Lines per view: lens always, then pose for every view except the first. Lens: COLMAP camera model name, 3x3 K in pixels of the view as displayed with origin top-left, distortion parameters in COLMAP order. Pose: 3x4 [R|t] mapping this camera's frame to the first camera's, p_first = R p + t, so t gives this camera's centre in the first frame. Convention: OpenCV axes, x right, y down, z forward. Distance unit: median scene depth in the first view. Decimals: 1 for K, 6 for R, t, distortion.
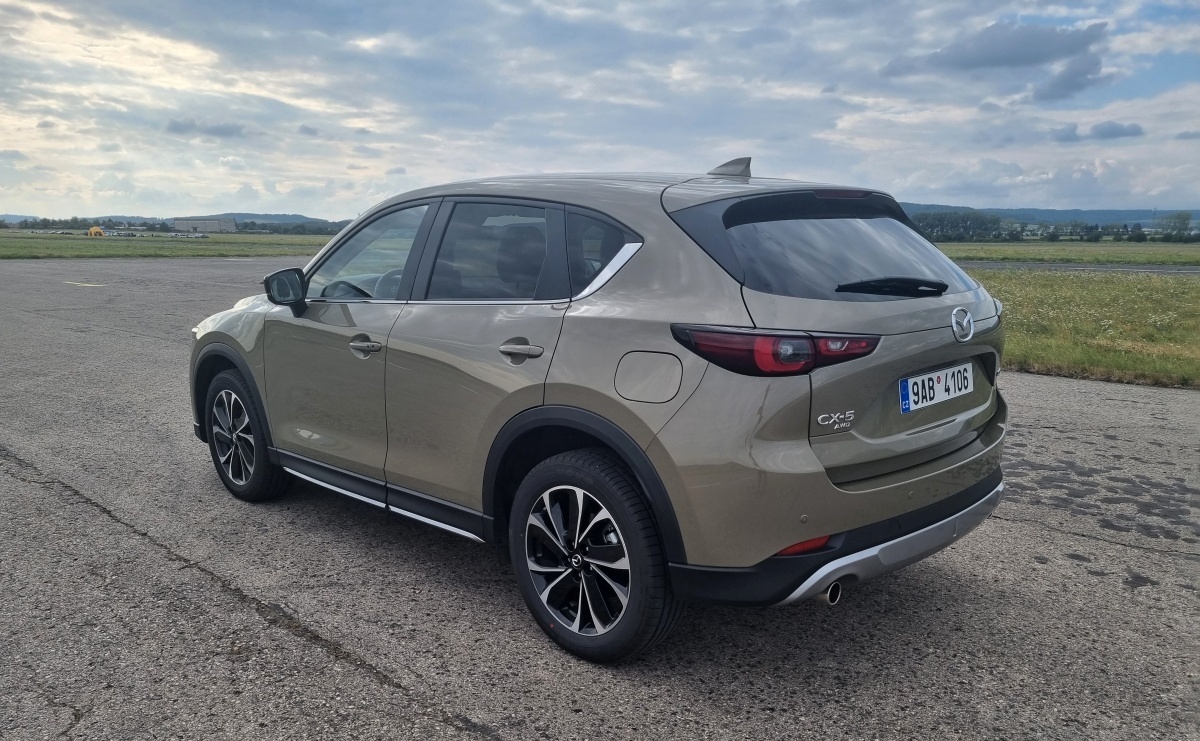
lens RADIAL K [[972.0, 0, 599.7], [0, 972.0, 369.2], [0, 0, 1]] dist [0.016054, -0.000469]
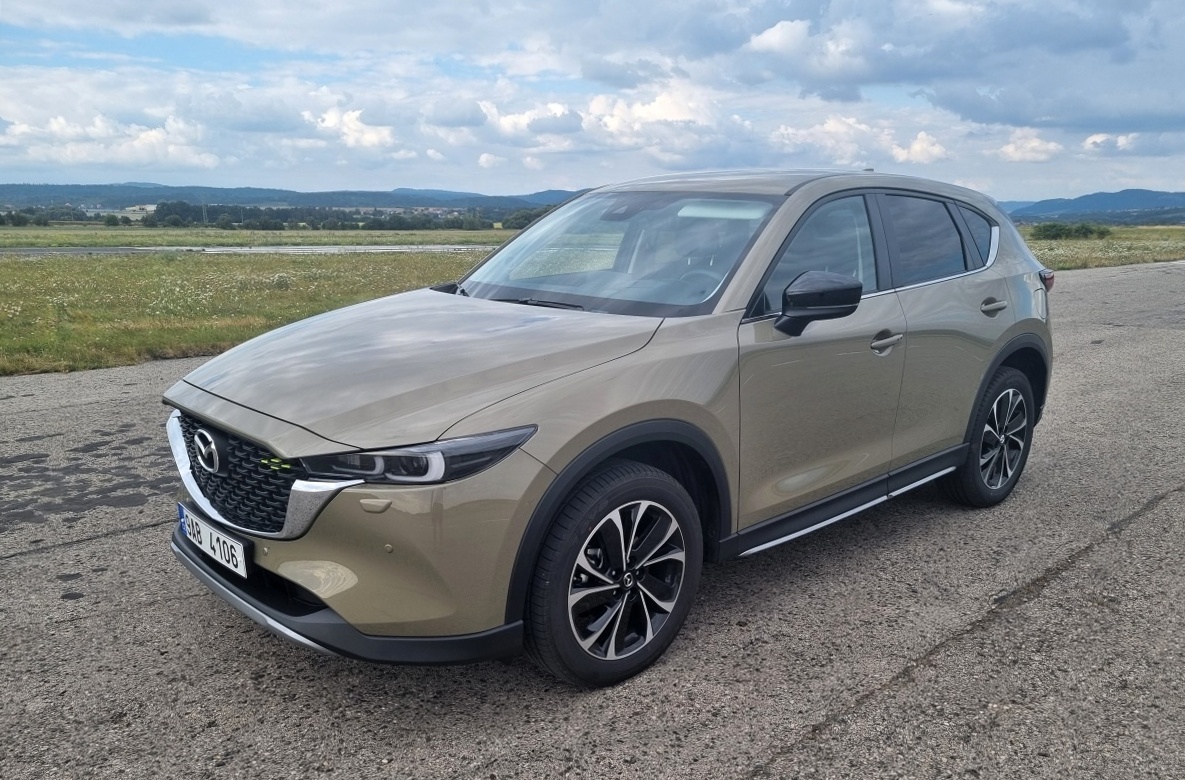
lens RADIAL K [[924.5, 0, 591.5], [0, 924.5, 389.5], [0, 0, 1]] dist [-0.007447, -0.022567]
pose [[0.021723, -0.187064, 0.982107, -1.268952], [0.139258, 0.973329, 0.182312, -0.202911], [-0.990018, 0.132806, 0.047194, 1.385733]]
